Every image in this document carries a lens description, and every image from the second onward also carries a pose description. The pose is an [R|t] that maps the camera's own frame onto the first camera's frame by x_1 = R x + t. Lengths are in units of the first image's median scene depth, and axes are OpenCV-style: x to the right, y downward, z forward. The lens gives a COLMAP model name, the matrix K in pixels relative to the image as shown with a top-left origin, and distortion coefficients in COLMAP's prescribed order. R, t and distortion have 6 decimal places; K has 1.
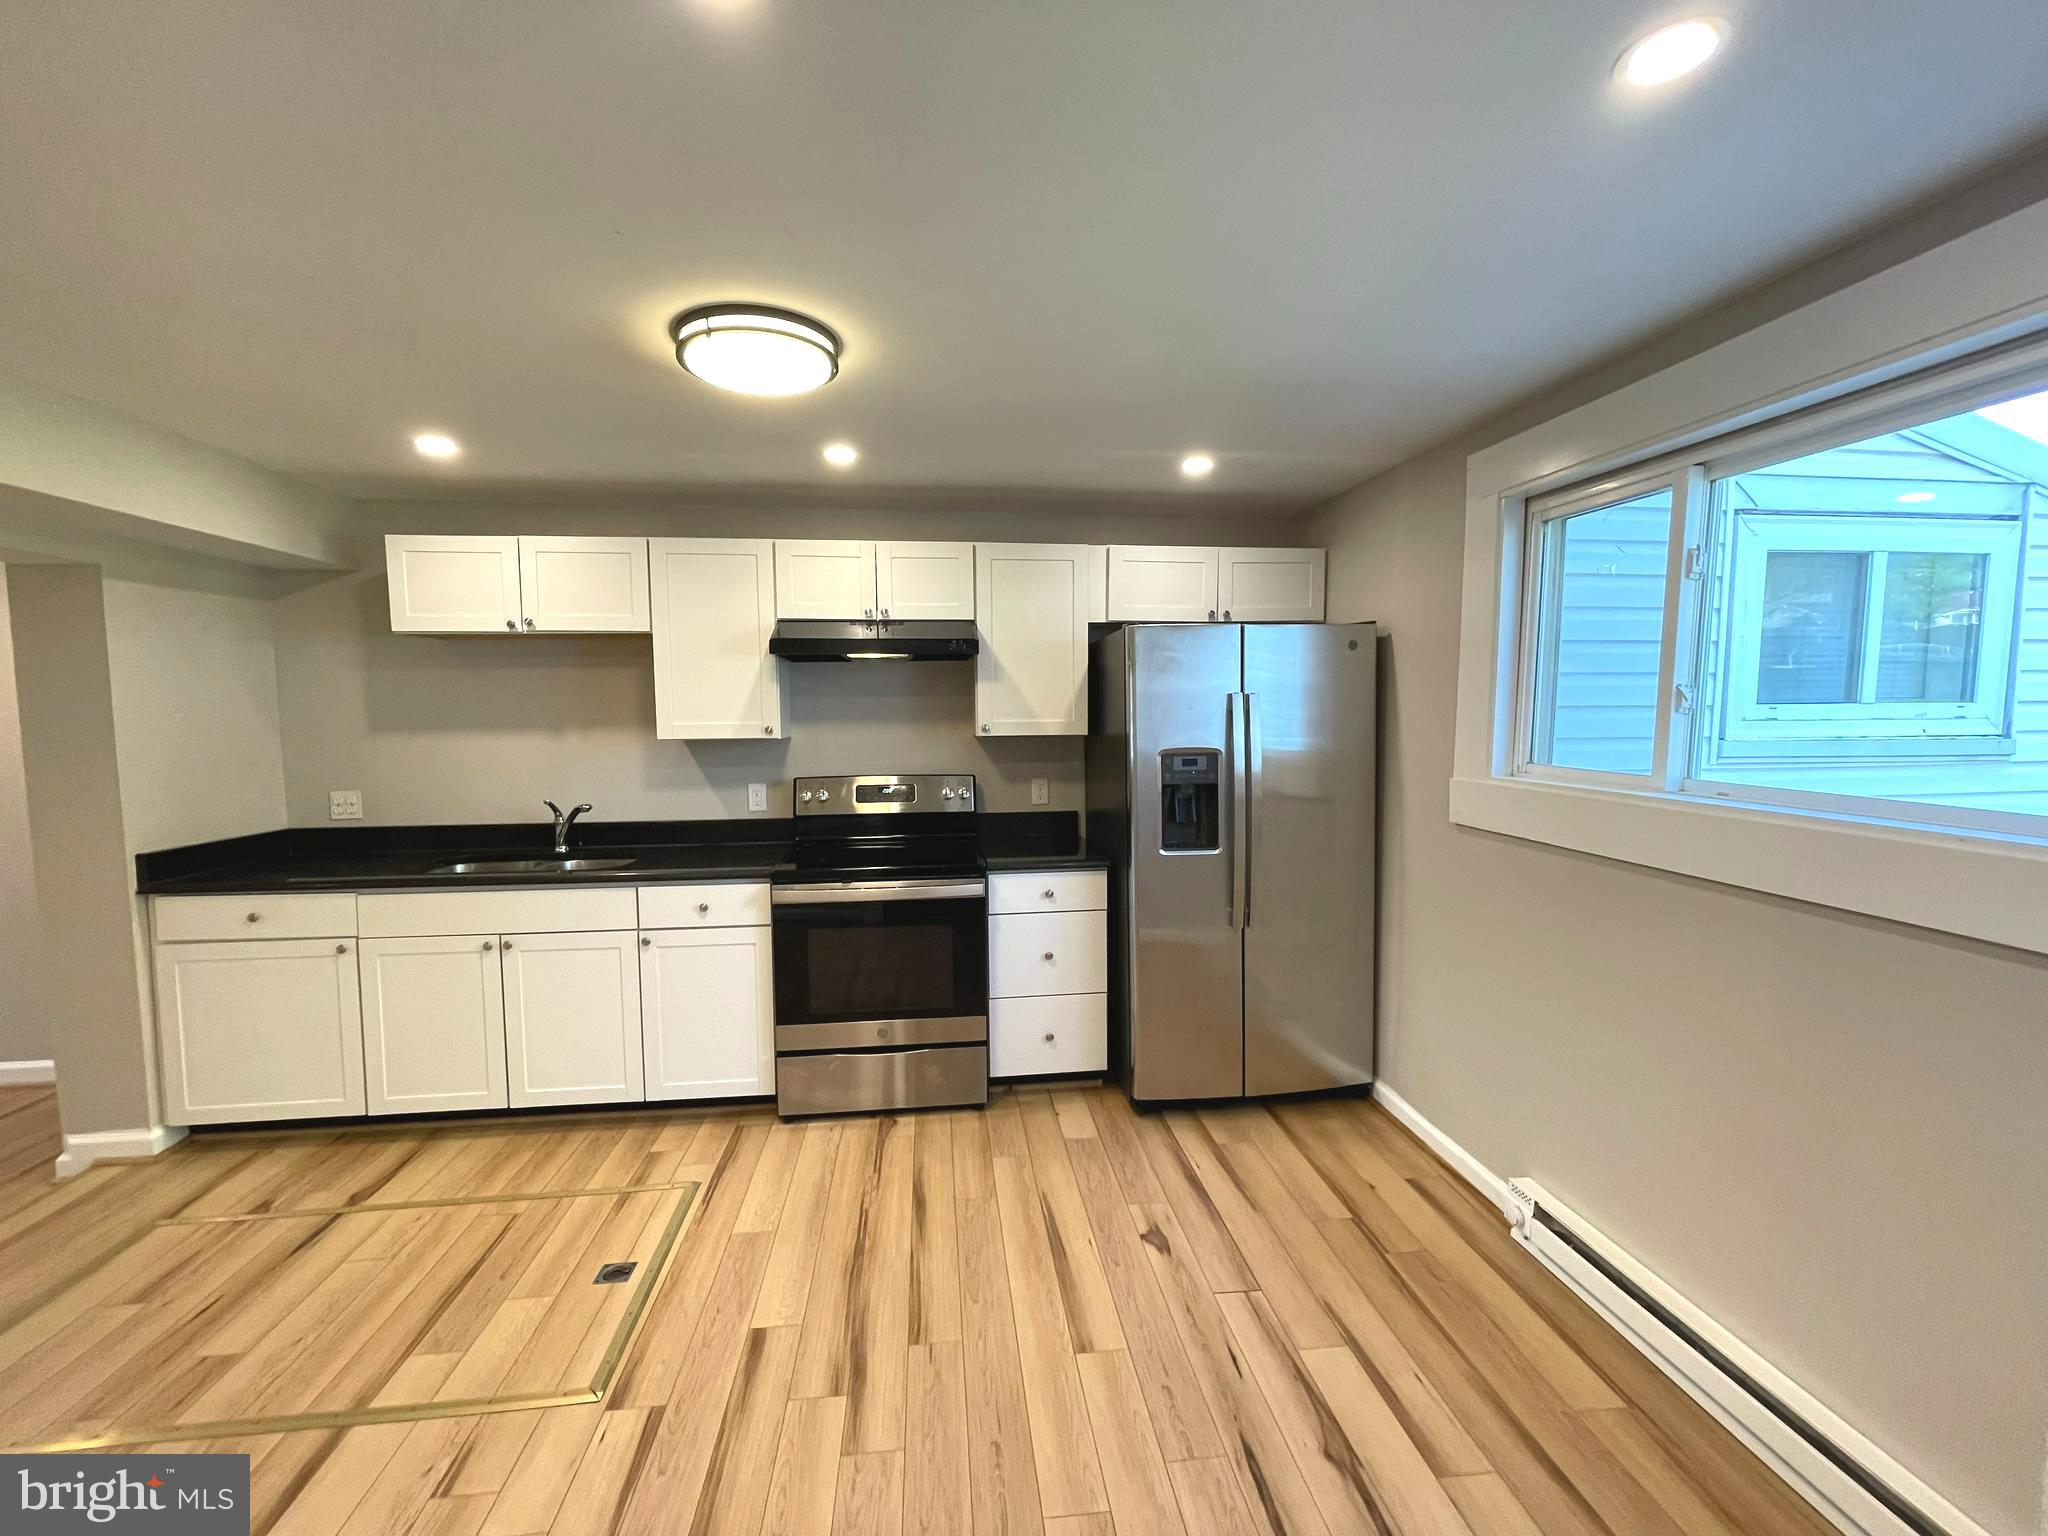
lens RADIAL K [[832.3, 0, 1011.9], [0, 832.3, 769.5], [0, 0, 1]] dist [-0.001659, -0.001010]
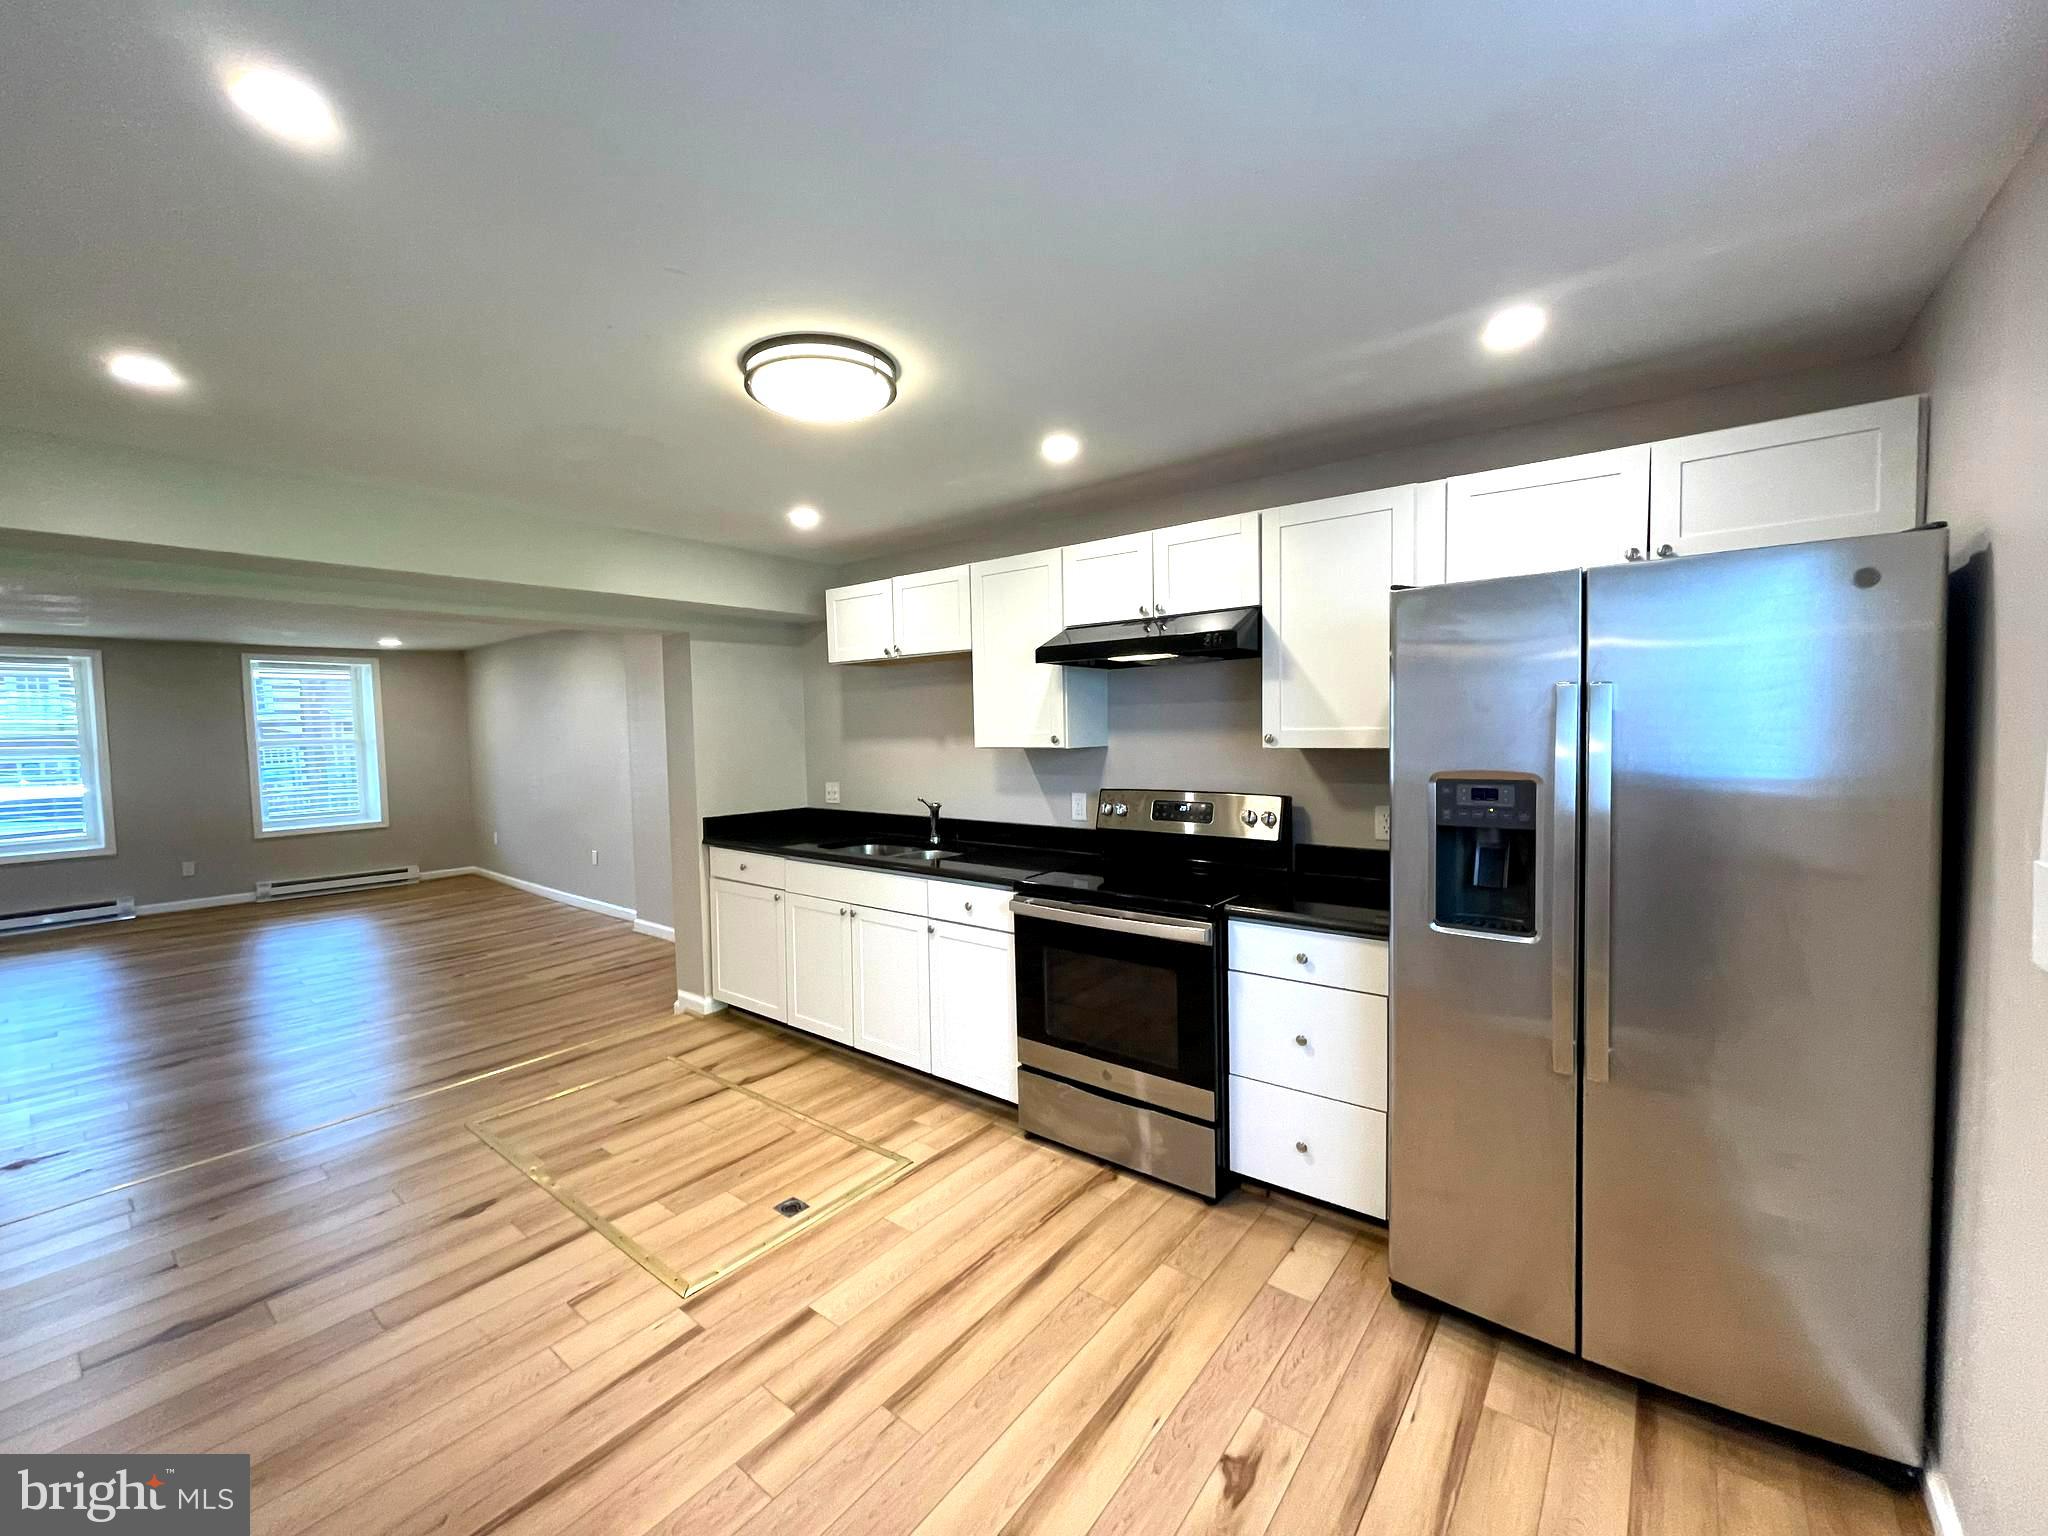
lens RADIAL K [[826.8, 0, 1015.1], [0, 826.8, 769.4], [0, 0, 1]] dist [-0.001236, 0.000448]
pose [[0.710937, 0.031935, -0.702531, 0.401644], [-0.037276, 0.999275, 0.007702, -0.019264], [0.702268, 0.020711, 0.711612, 0.287932]]
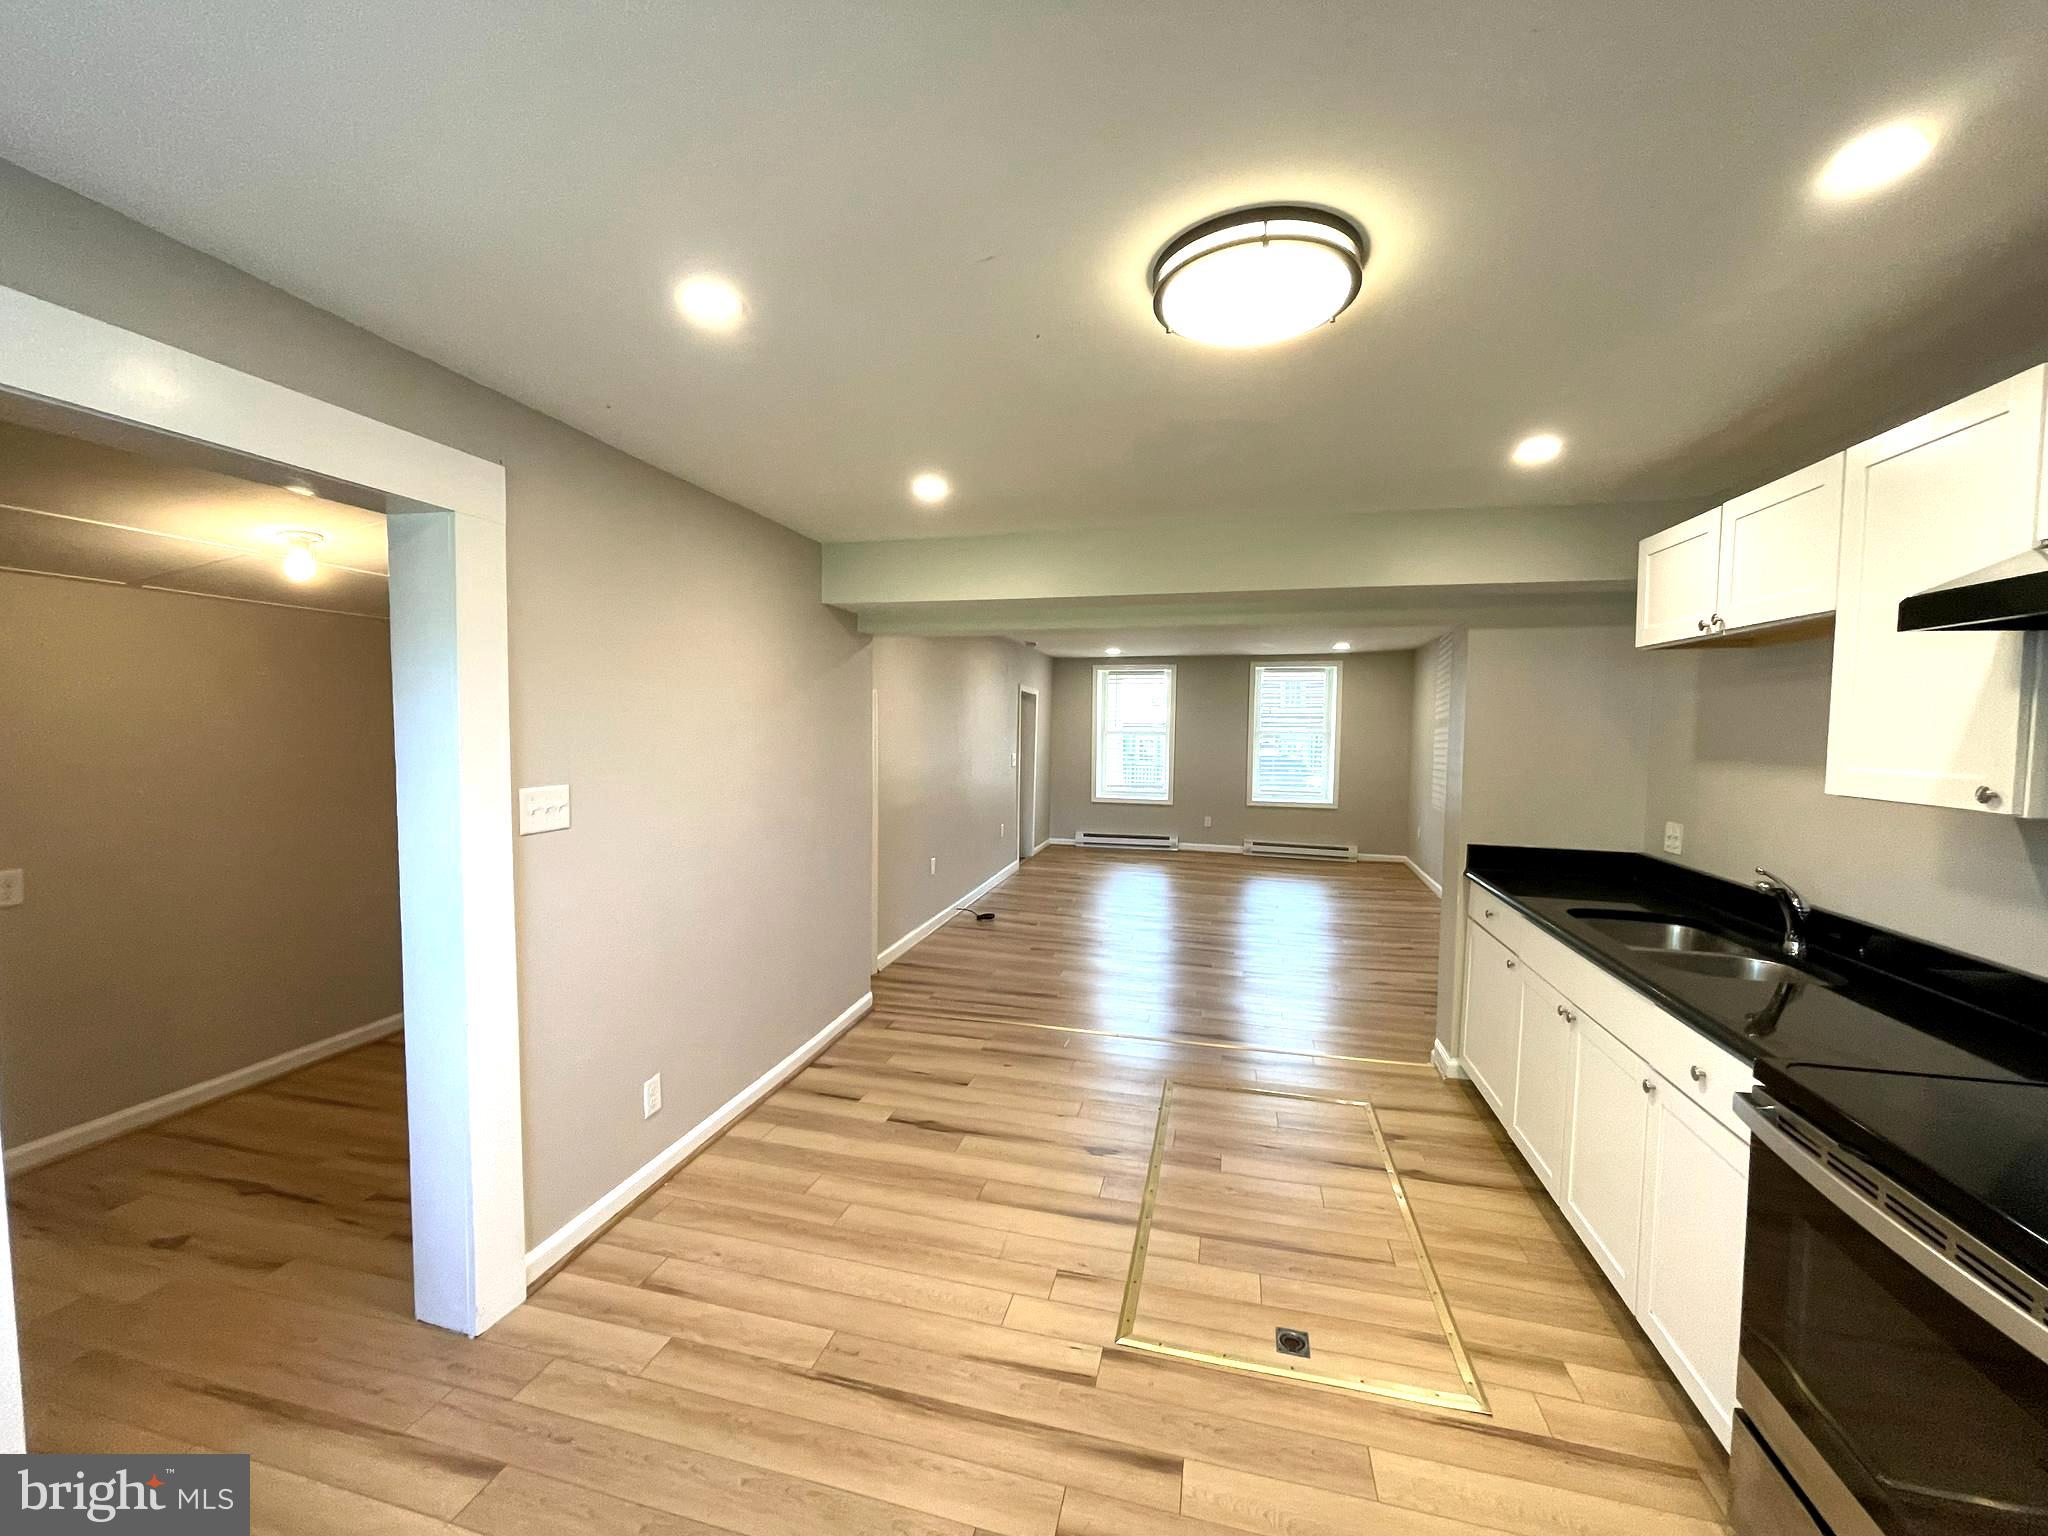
lens RADIAL K [[826.8, 0, 1015.1], [0, 826.8, 769.4], [0, 0, 1]] dist [-0.001236, 0.000448]
pose [[-0.354245, 0.057731, -0.933369, 0.342975], [-0.076288, 0.992982, 0.090372, -0.067401], [0.932036, 0.103219, -0.347355, 0.722336]]
